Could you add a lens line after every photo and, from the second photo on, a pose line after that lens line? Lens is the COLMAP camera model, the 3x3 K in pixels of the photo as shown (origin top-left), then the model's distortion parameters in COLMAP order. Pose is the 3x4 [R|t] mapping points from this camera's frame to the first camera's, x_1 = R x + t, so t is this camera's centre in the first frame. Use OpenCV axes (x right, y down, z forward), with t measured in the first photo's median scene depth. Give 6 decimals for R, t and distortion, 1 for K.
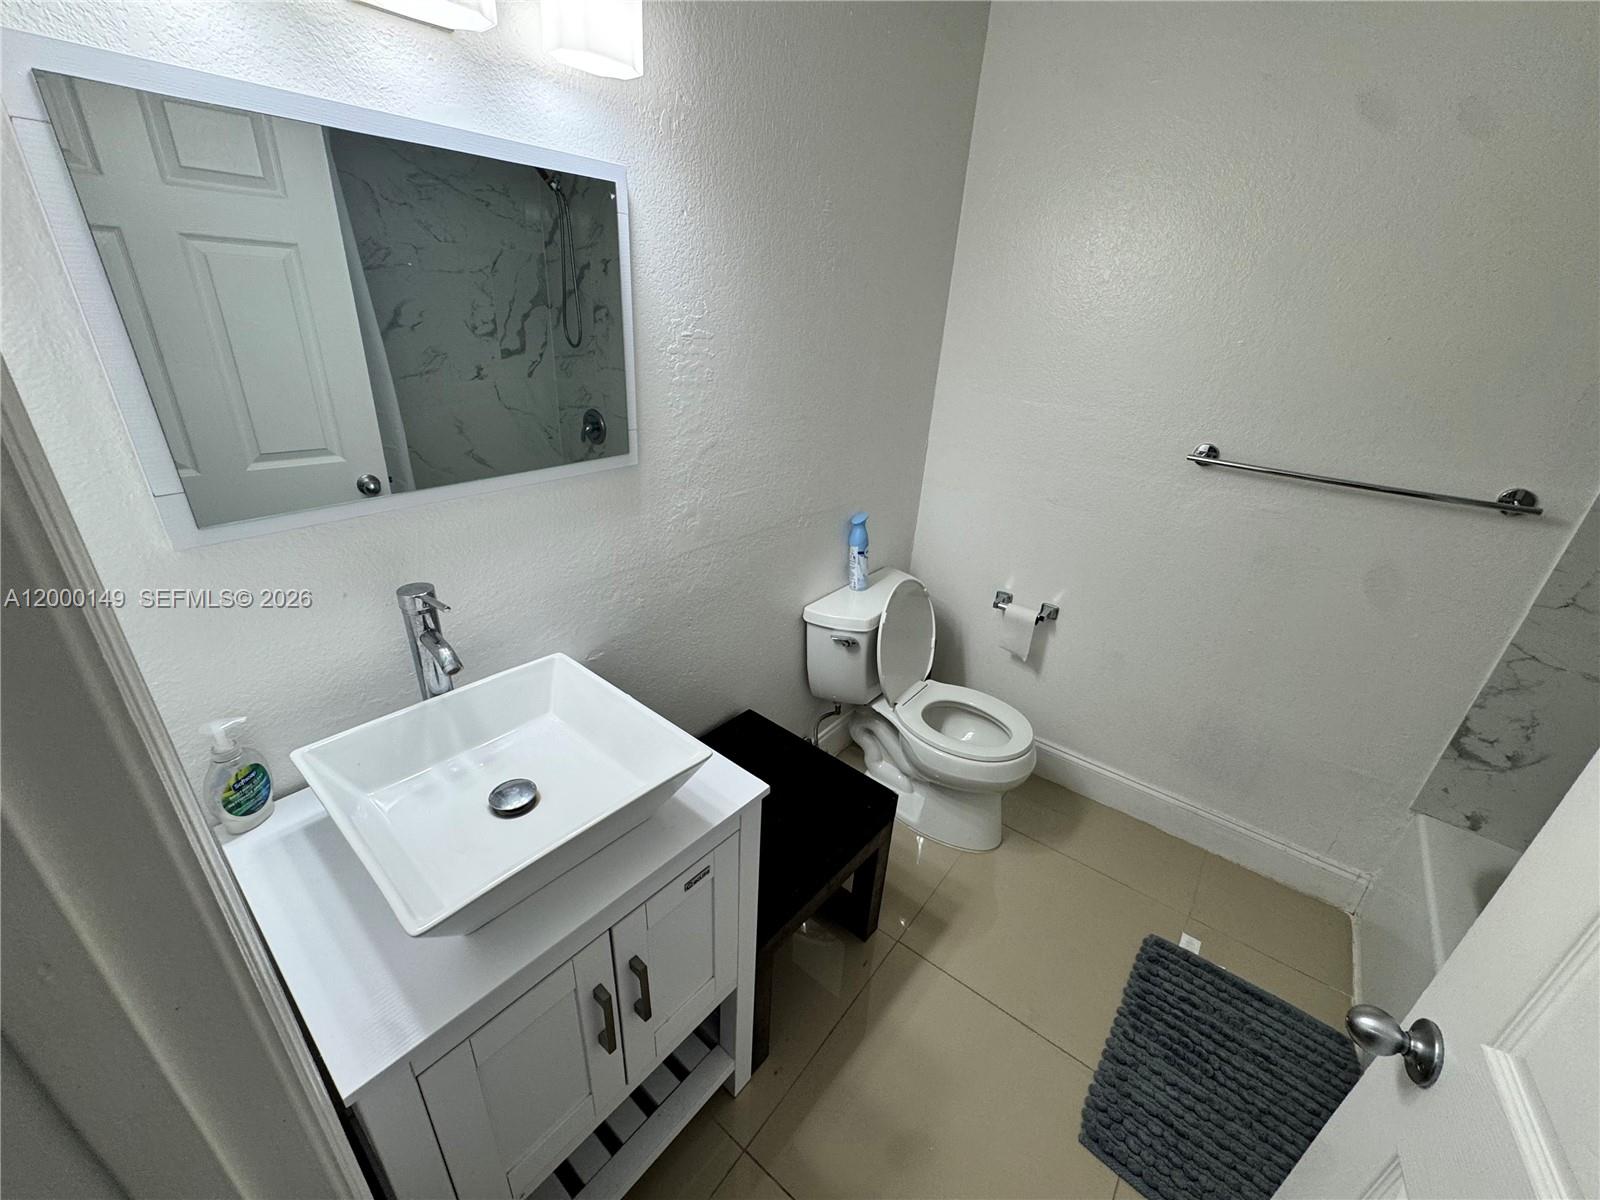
lens RADIAL K [[639.2, 0, 798.8], [0, 639.2, 600.0], [0, 0, 1]] dist [-0.002246, -0.000102]
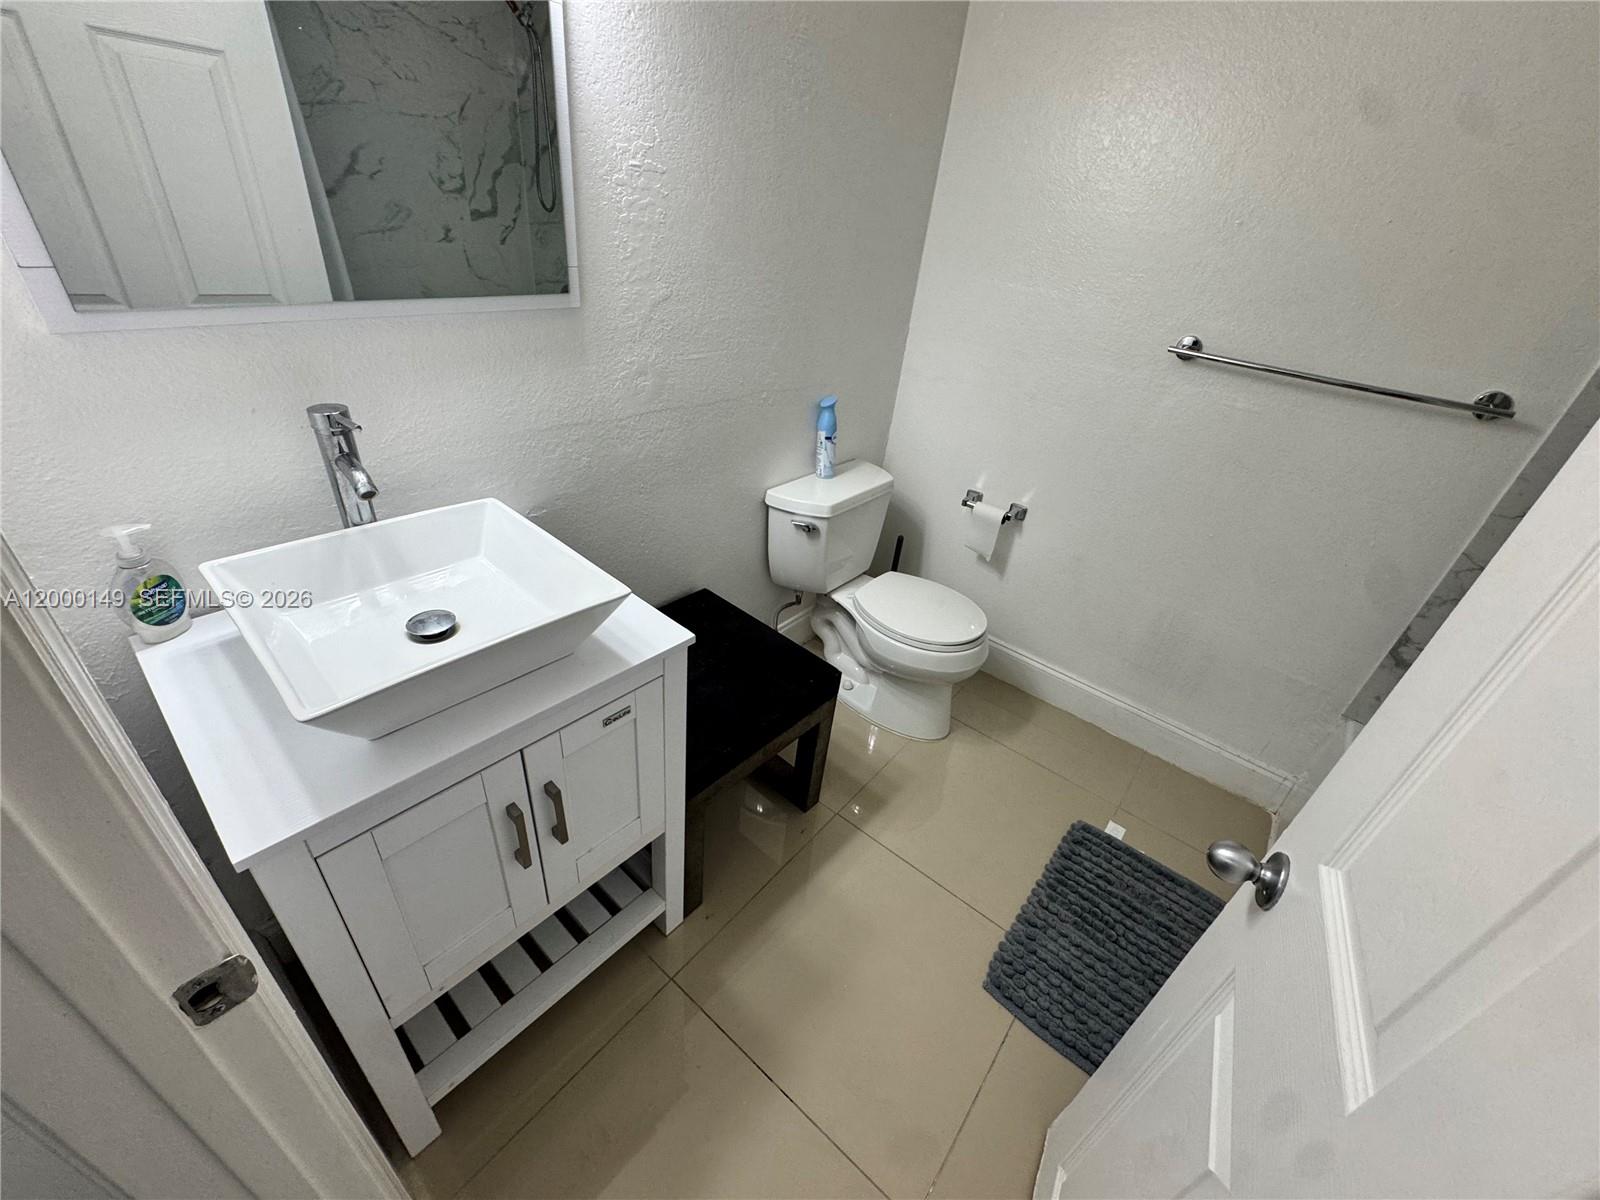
lens RADIAL K [[638.4, 0, 800.0], [0, 638.4, 600.0], [0, 0, 1]] dist [-0.000734, -0.000745]
pose [[0.998587, 0.052261, 0.009579, 0.075669], [-0.053031, 0.991473, 0.119036, 0.075727], [-0.003276, -0.119376, 0.992844, 0.005160]]
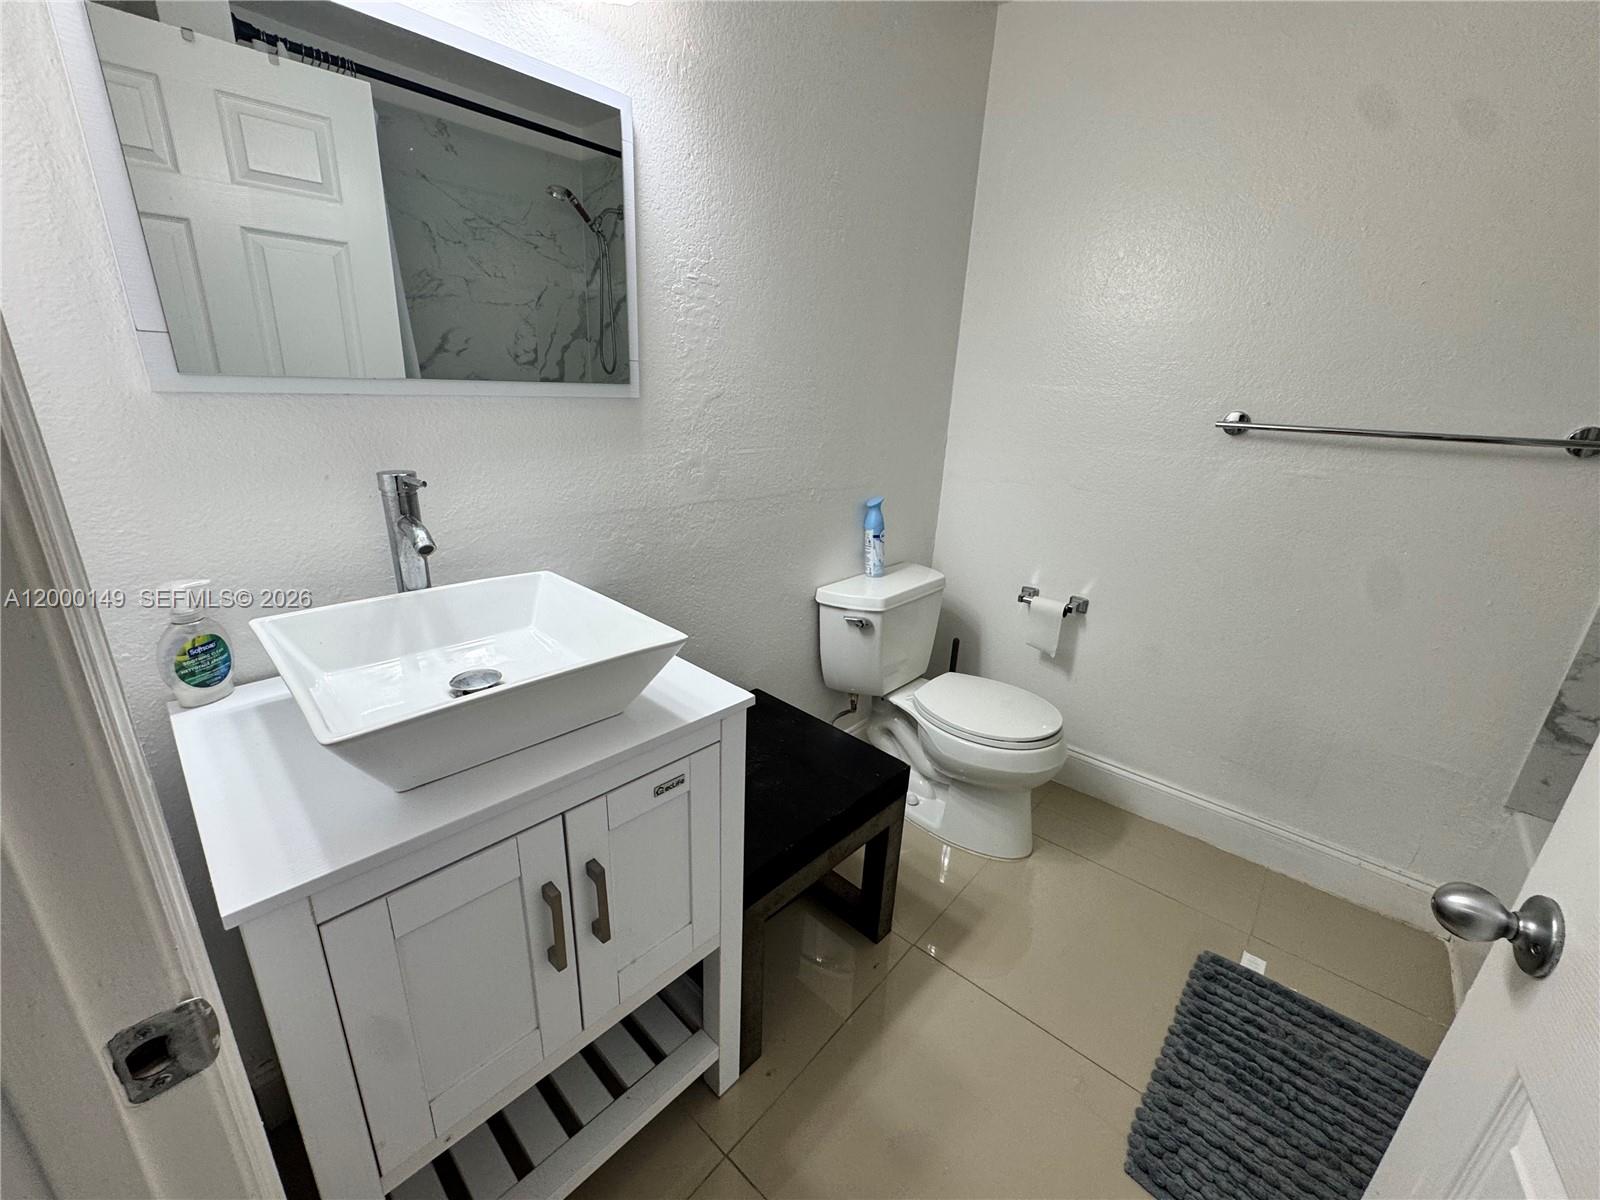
lens RADIAL K [[637.2, 0, 800.2], [0, 637.2, 604.9], [0, 0, 1]] dist [-0.002309, 0.000039]
pose [[0.998222, 0.007324, -0.059151, 0.051849], [-0.014045, 0.993380, -0.114015, 0.187258], [0.057925, 0.114644, 0.991716, 0.056659]]
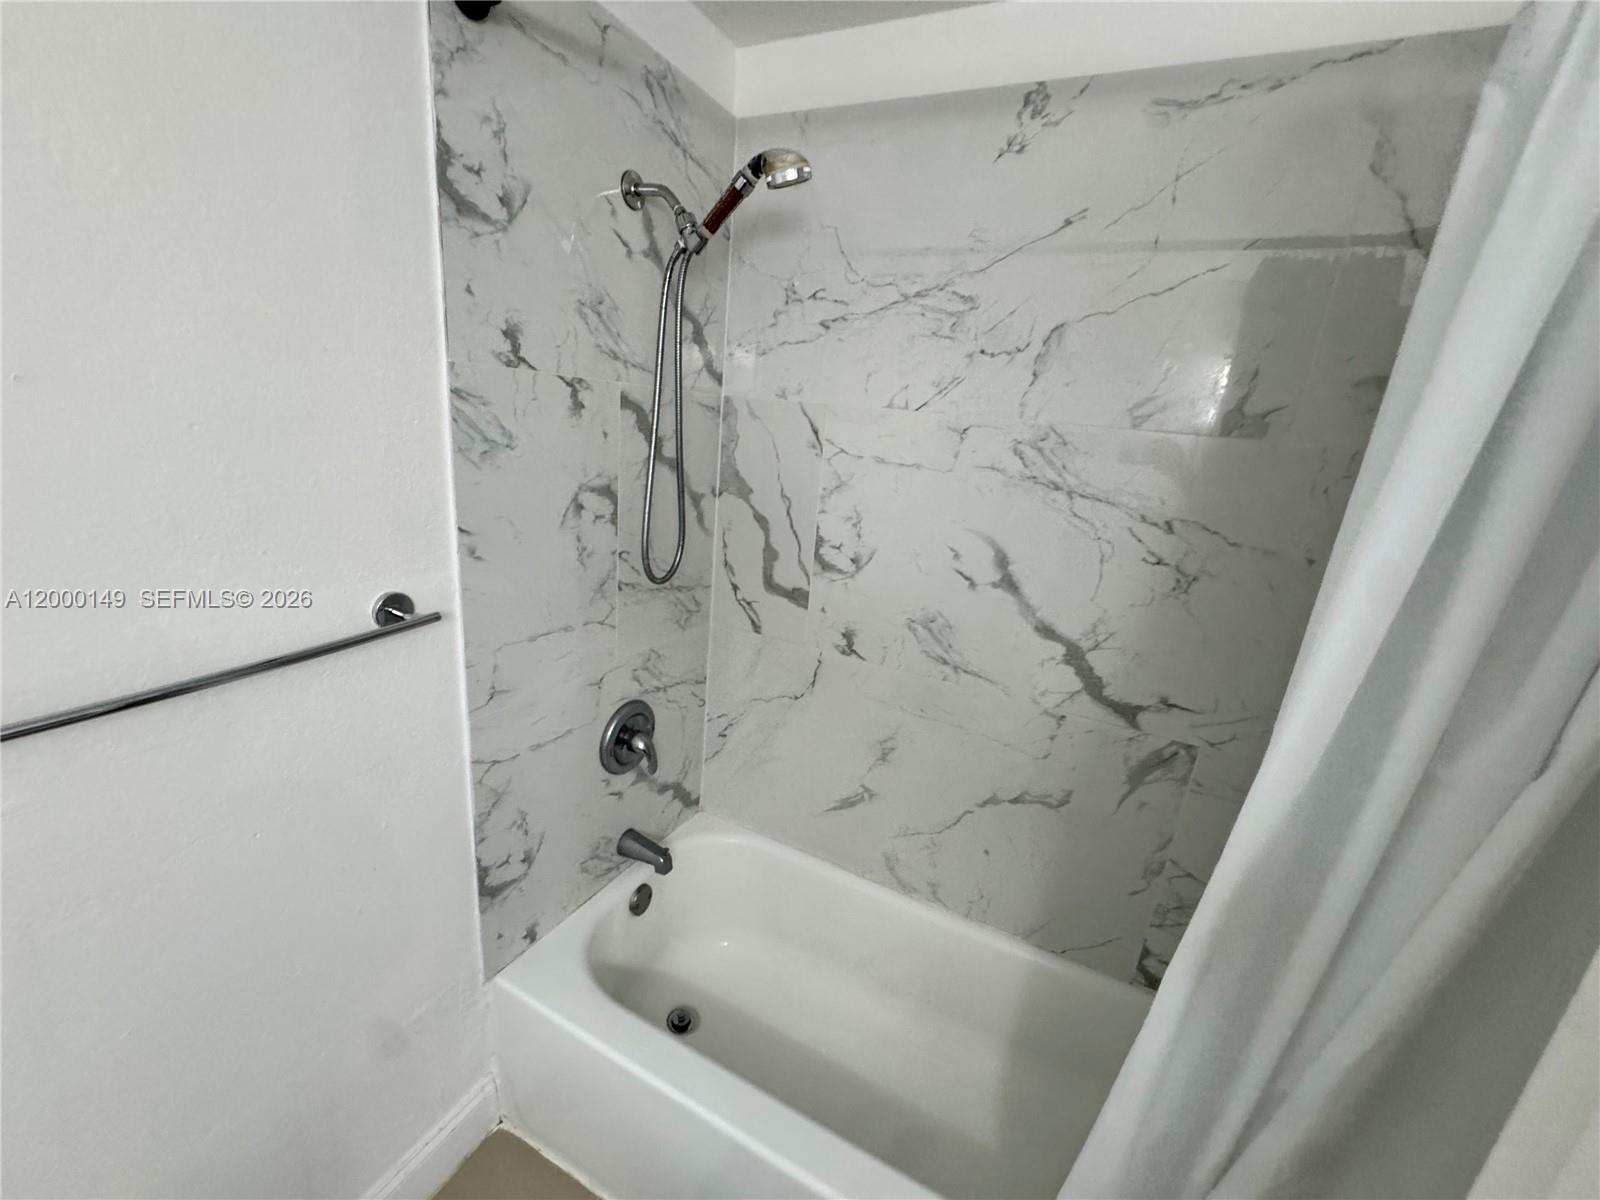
lens RADIAL K [[639.2, 0, 798.8], [0, 639.2, 600.0], [0, 0, 1]] dist [-0.002246, -0.000102]
pose [[-0.224409, -0.341559, 0.912676, 0.379550], [0.317275, 0.859926, 0.399830, -0.285453], [-0.921400, 0.379295, -0.084607, 0.616698]]
